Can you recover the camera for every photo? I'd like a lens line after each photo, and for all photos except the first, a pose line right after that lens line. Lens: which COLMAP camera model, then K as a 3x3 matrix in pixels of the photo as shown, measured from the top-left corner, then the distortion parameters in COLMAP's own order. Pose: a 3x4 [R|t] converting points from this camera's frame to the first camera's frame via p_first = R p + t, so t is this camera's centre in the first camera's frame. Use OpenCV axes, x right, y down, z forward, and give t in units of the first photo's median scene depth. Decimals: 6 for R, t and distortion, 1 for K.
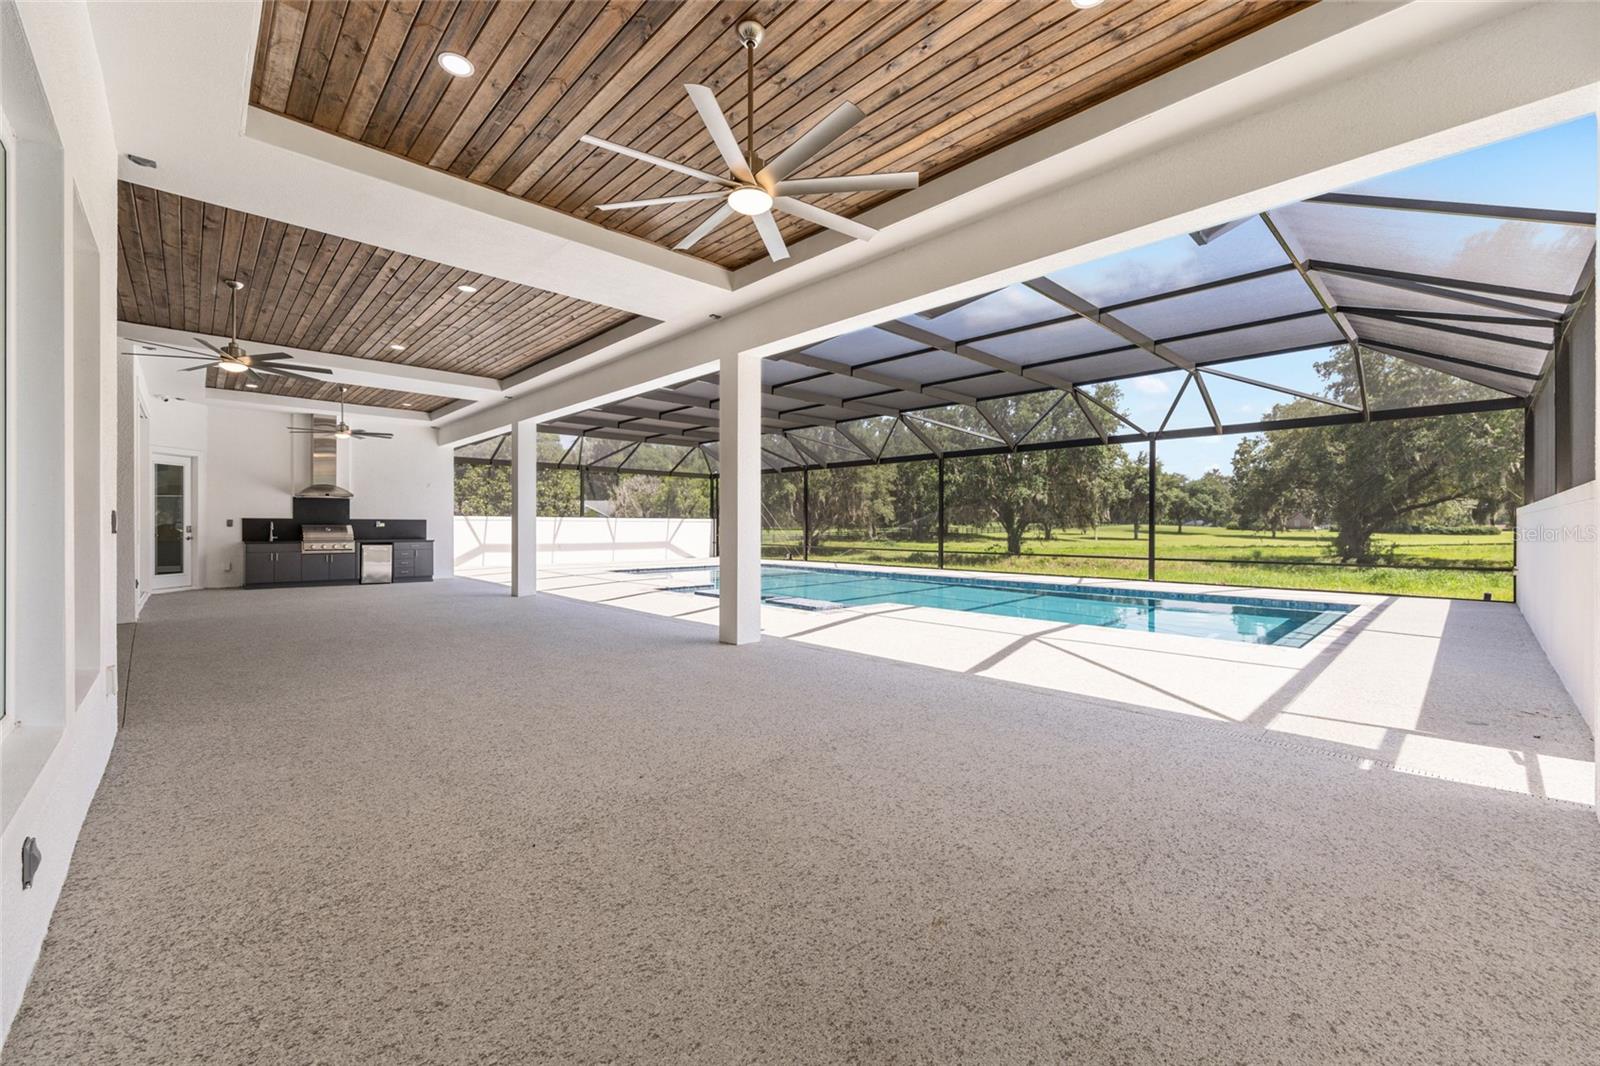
lens RADIAL K [[647.8, 0, 804.7], [0, 647.8, 535.7], [0, 0, 1]] dist [0.001291, 0.000363]
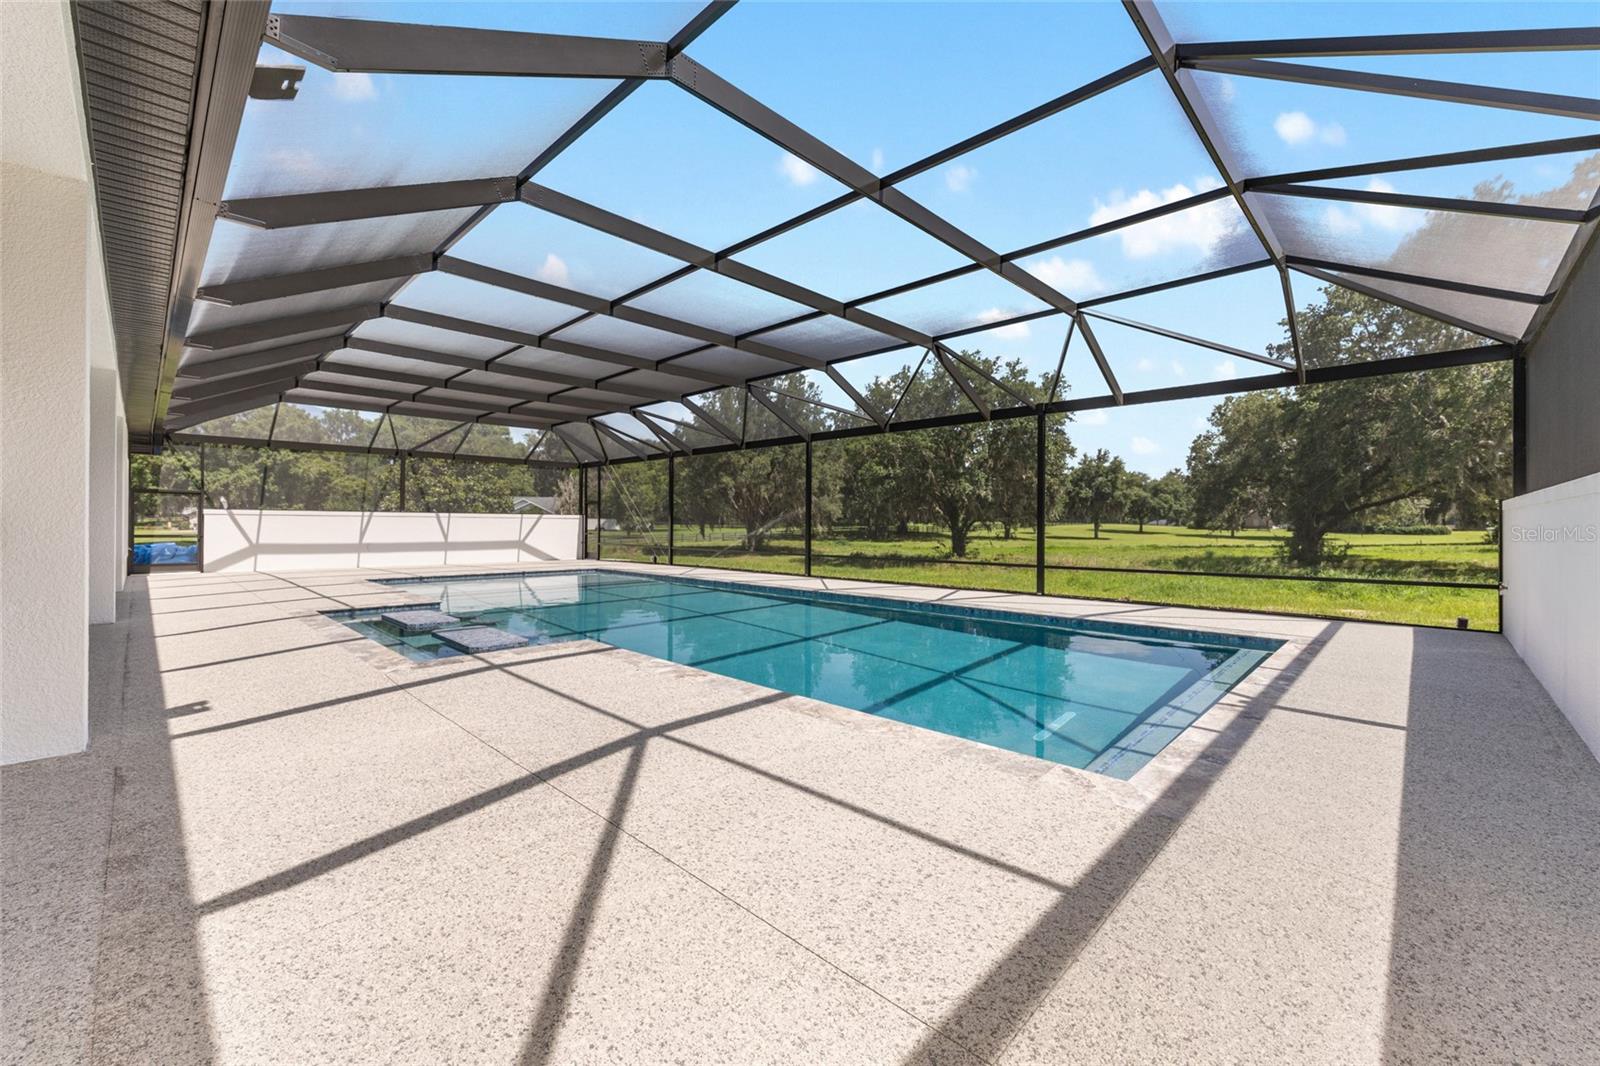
lens RADIAL K [[647.8, 0, 805.4], [0, 647.8, 530.7], [0, 0, 1]] dist [0.001291, 0.000363]
pose [[0.999229, 0.002443, 0.039184, 0.072601], [-0.002254, 0.999986, -0.004877, -0.000829], [-0.039195, 0.004785, 0.999220, 0.075931]]
